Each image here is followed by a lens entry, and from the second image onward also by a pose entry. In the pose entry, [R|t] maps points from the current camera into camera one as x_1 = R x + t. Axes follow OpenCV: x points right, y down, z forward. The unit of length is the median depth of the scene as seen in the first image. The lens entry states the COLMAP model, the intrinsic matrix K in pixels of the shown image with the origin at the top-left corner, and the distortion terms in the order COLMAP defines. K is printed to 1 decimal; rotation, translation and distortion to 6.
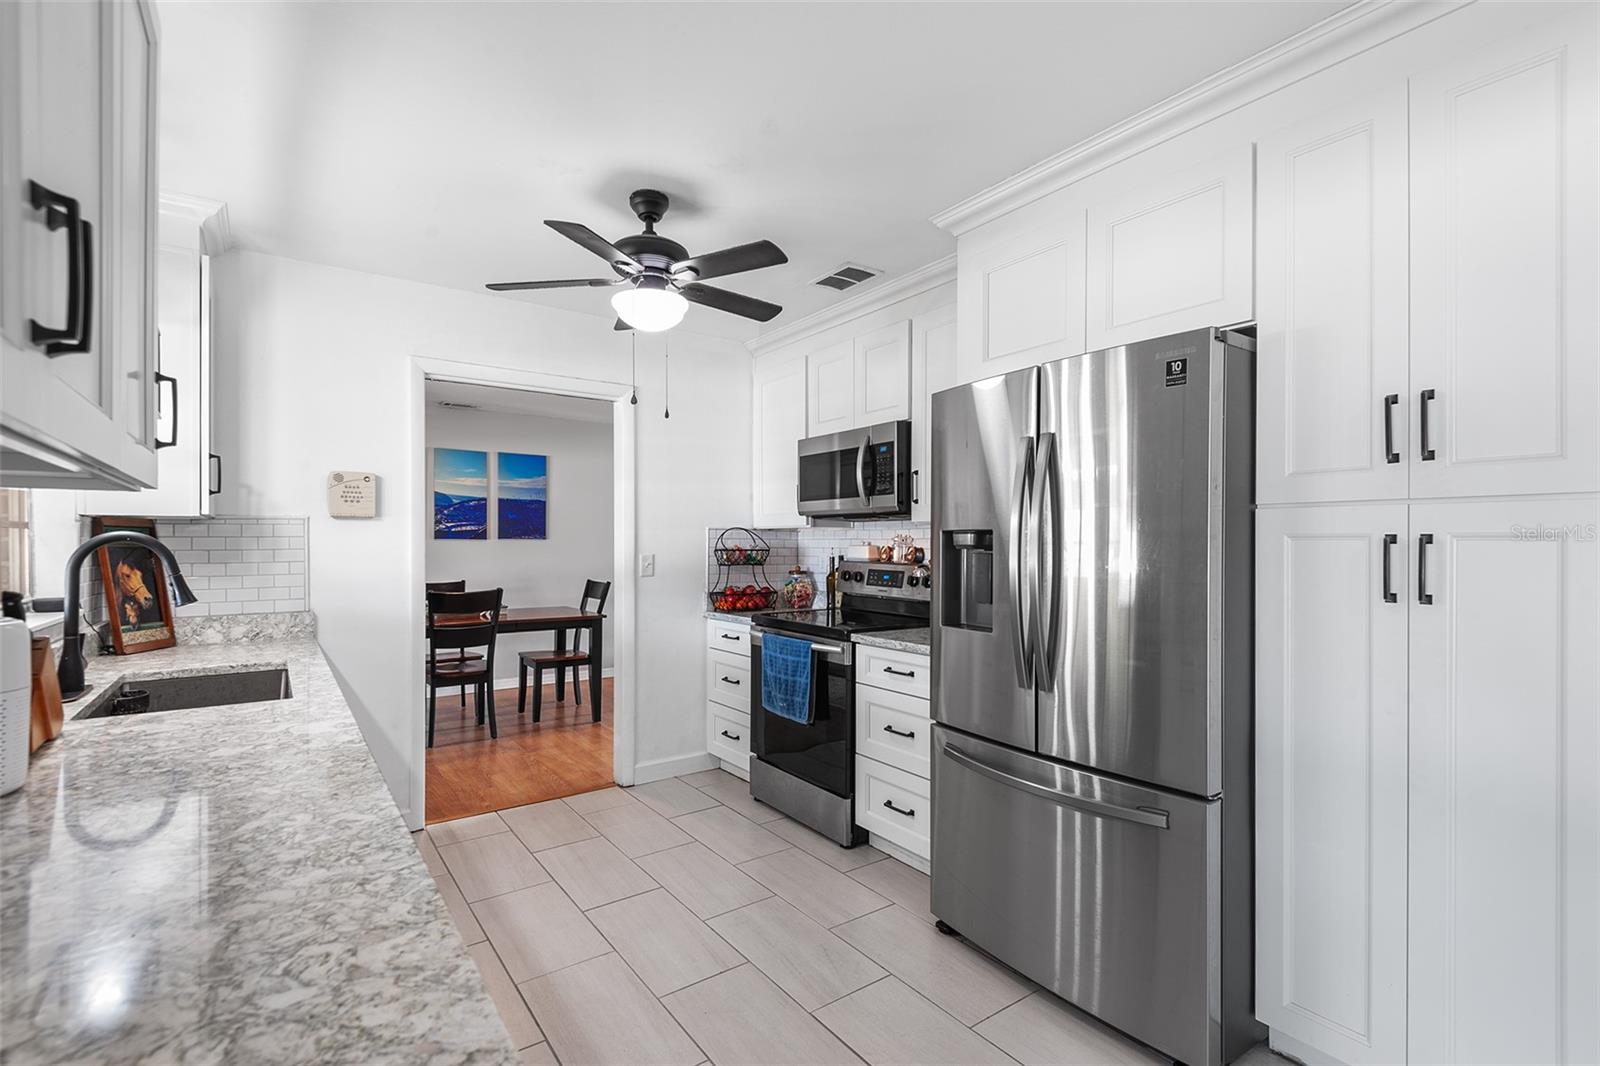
lens RADIAL K [[737.3, 0, 803.6], [0, 737.3, 545.6], [0, 0, 1]] dist [0.041503, -0.022785]
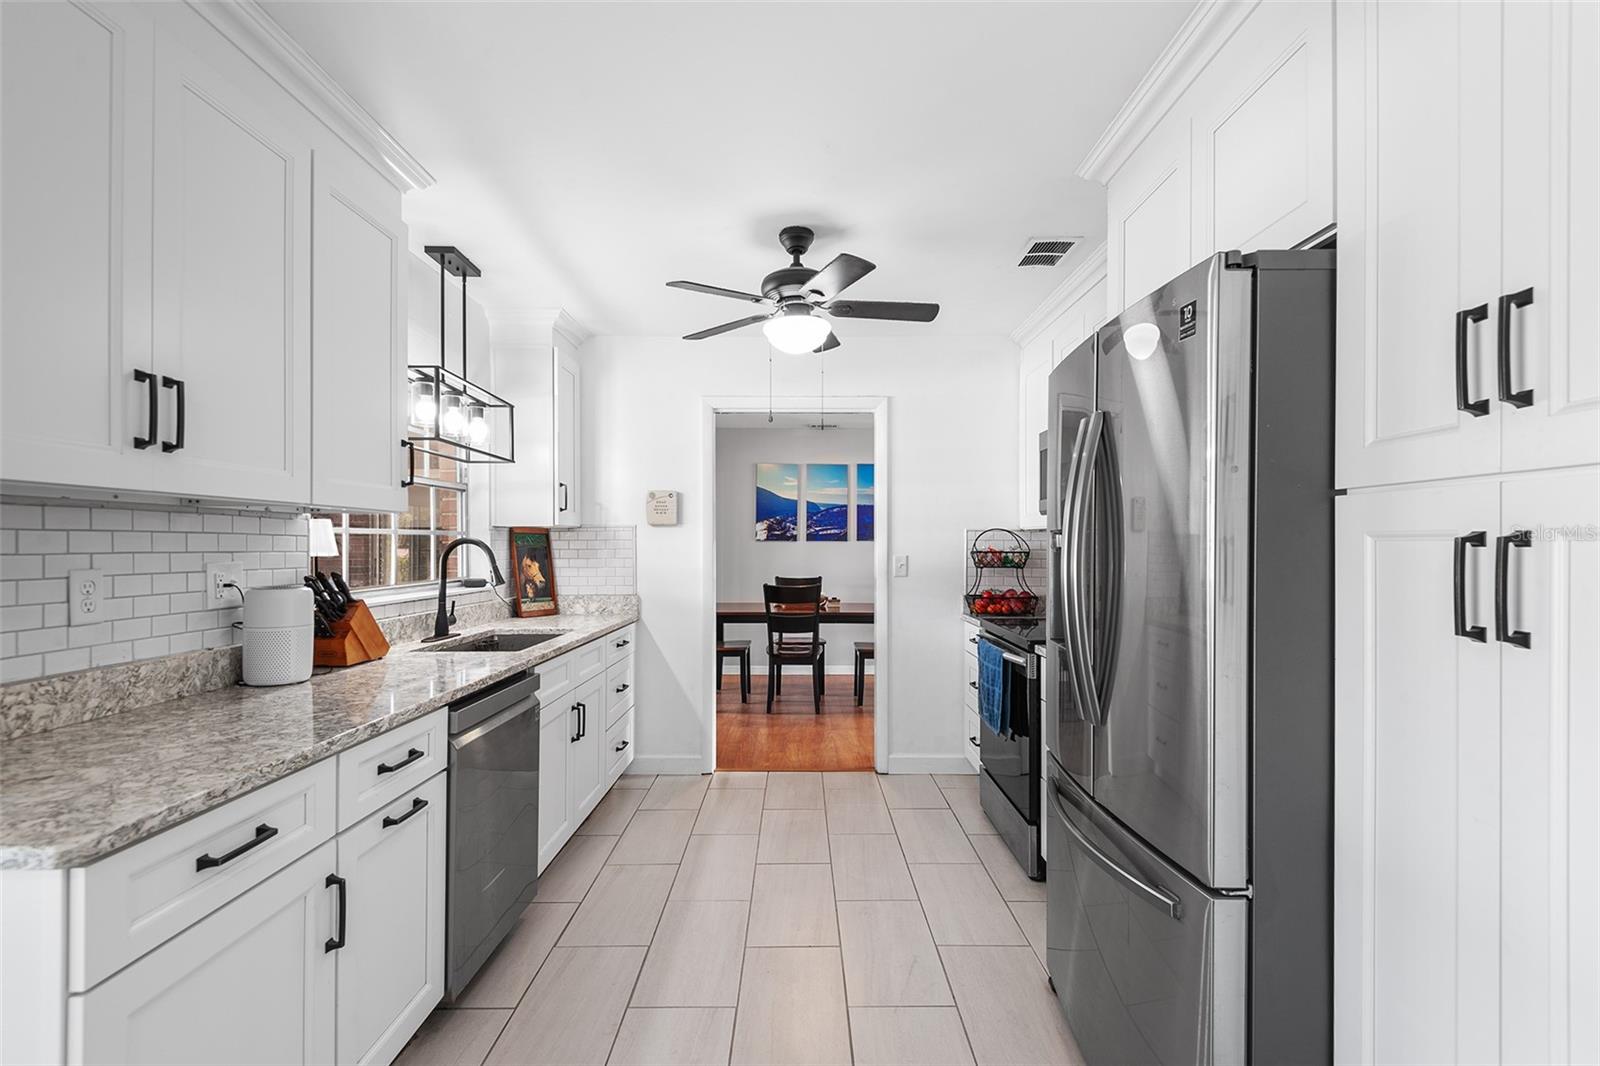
lens RADIAL K [[737.3, 0, 803.6], [0, 737.3, 545.6], [0, 0, 1]] dist [0.041503, -0.022785]
pose [[0.811684, 0.001621, -0.584094, 0.354461], [-0.002643, 0.999996, -0.000897, -0.001006], [0.584090, 0.002272, 0.811686, 0.088443]]
